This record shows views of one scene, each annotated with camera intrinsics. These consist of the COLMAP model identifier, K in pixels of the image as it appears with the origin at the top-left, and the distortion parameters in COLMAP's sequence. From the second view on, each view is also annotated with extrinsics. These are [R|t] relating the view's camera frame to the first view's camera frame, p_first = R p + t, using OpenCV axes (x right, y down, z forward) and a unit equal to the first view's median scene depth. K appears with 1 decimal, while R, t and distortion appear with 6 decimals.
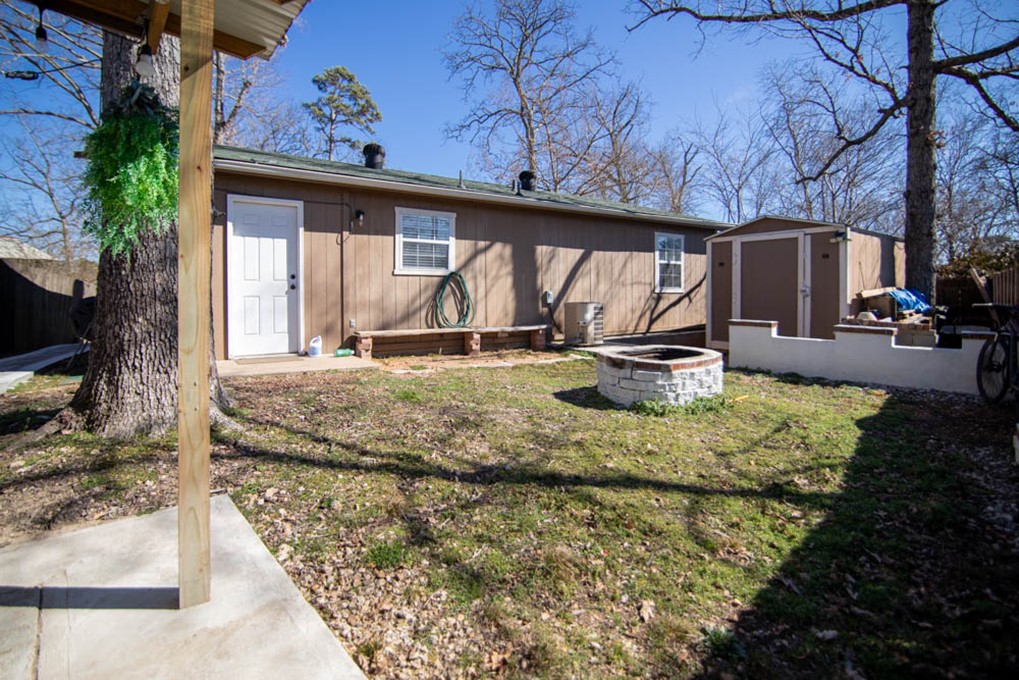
lens RADIAL K [[470.0, 0, 509.5], [0, 470.0, 340.0], [0, 0, 1]] dist [-0.024192, 0.000009]
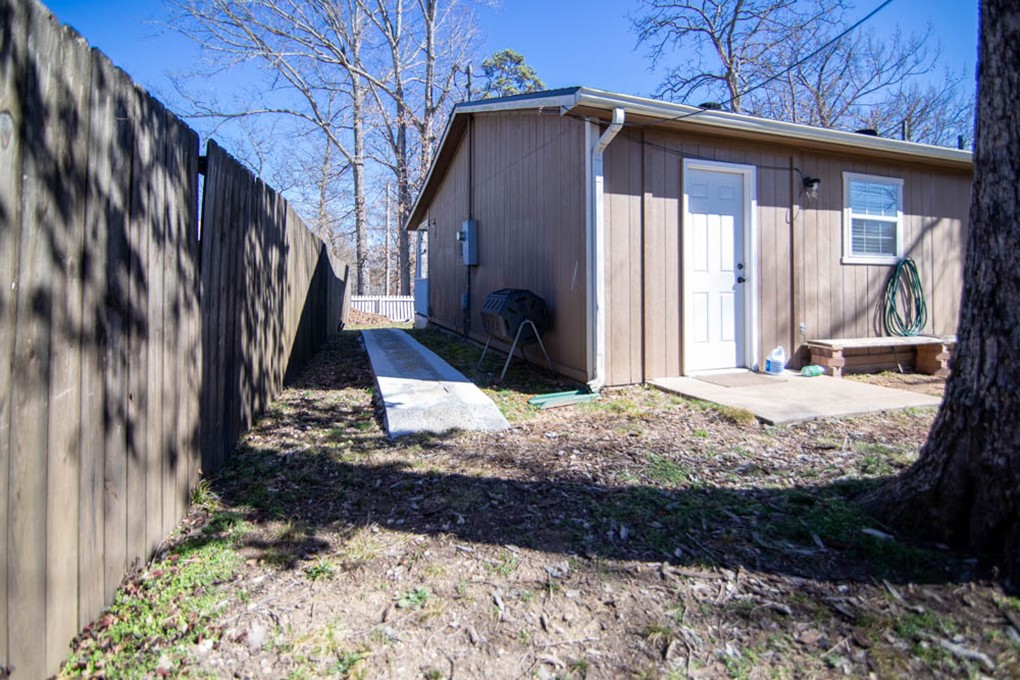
lens RADIAL K [[489.0, 0, 509.2], [0, 489.0, 320.0], [0, 0, 1]] dist [-0.026904, 0.000049]
pose [[0.967421, 0.023303, -0.252097, -0.554838], [-0.027622, 0.999526, -0.013606, -0.024925], [0.251660, 0.020126, 0.967606, 0.135331]]
